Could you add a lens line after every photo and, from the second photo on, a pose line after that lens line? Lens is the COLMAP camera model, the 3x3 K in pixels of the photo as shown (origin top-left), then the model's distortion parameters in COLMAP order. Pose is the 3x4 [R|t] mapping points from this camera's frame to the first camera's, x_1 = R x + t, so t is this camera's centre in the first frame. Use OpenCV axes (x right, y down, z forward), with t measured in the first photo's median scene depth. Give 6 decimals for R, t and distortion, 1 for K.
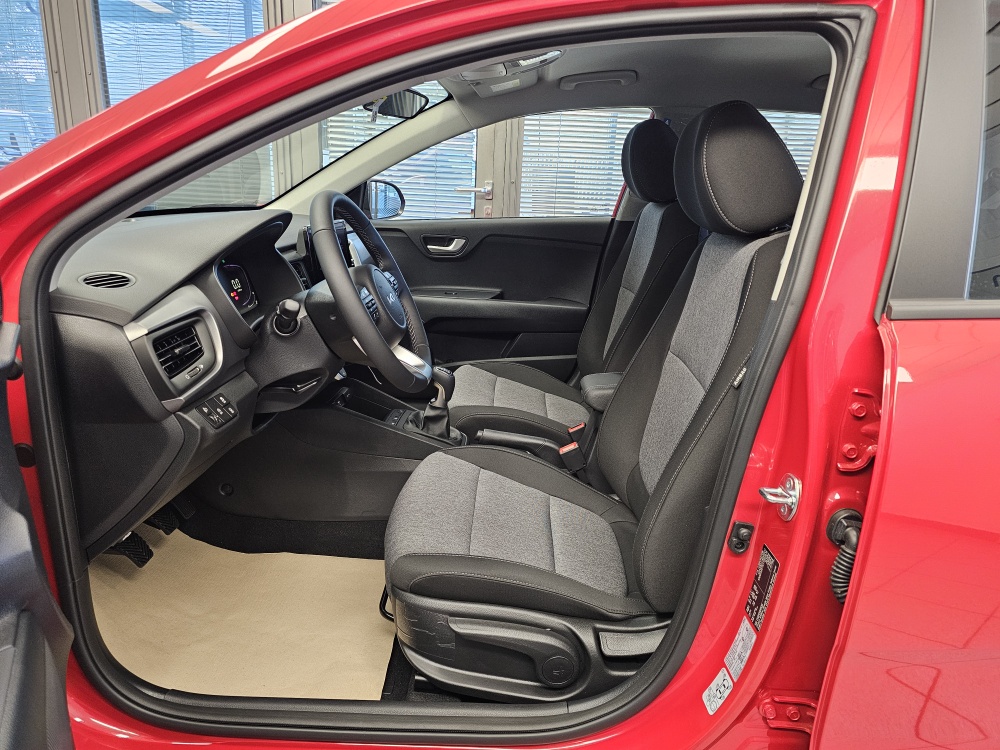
lens RADIAL K [[672.9, 0, 510.8], [0, 672.9, 374.2], [0, 0, 1]] dist [0.015428, -0.002004]
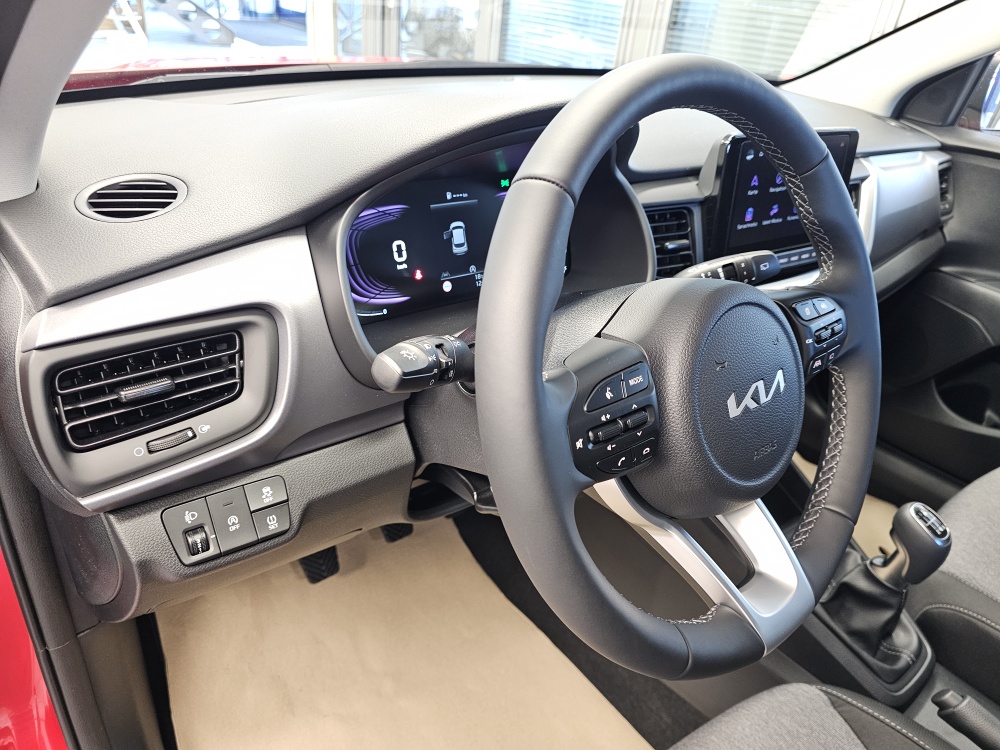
lens RADIAL K [[720.8, 0, 512.2], [0, 720.8, 377.1], [0, 0, 1]] dist [-0.006660, -0.004595]
pose [[0.657443, 0.402013, -0.637302, -0.024072], [-0.291409, 0.915627, 0.276963, -0.229305], [0.694874, 0.003628, 0.719123, 0.763157]]
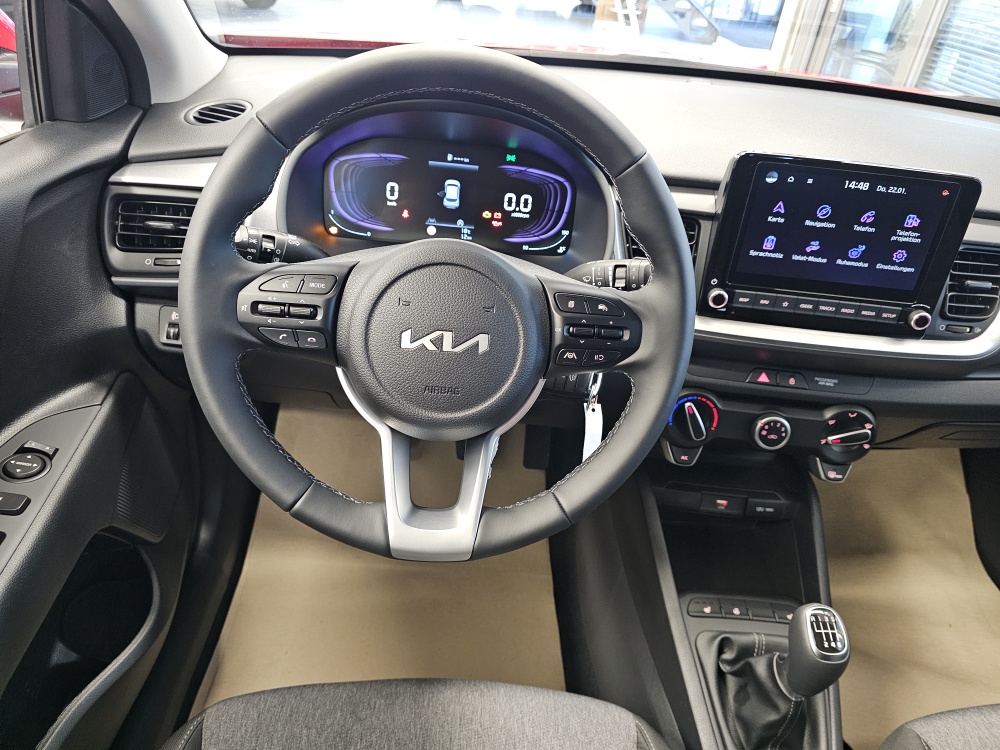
lens RADIAL K [[715.8, 0, 500.5], [0, 715.8, 396.1], [0, 0, 1]] dist [-0.003647, -0.006219]
pose [[0.040024, 0.546886, -0.836250, 0.253120], [-0.375640, 0.783762, 0.494582, -0.382075], [0.925901, 0.294334, 0.236801, 1.122352]]
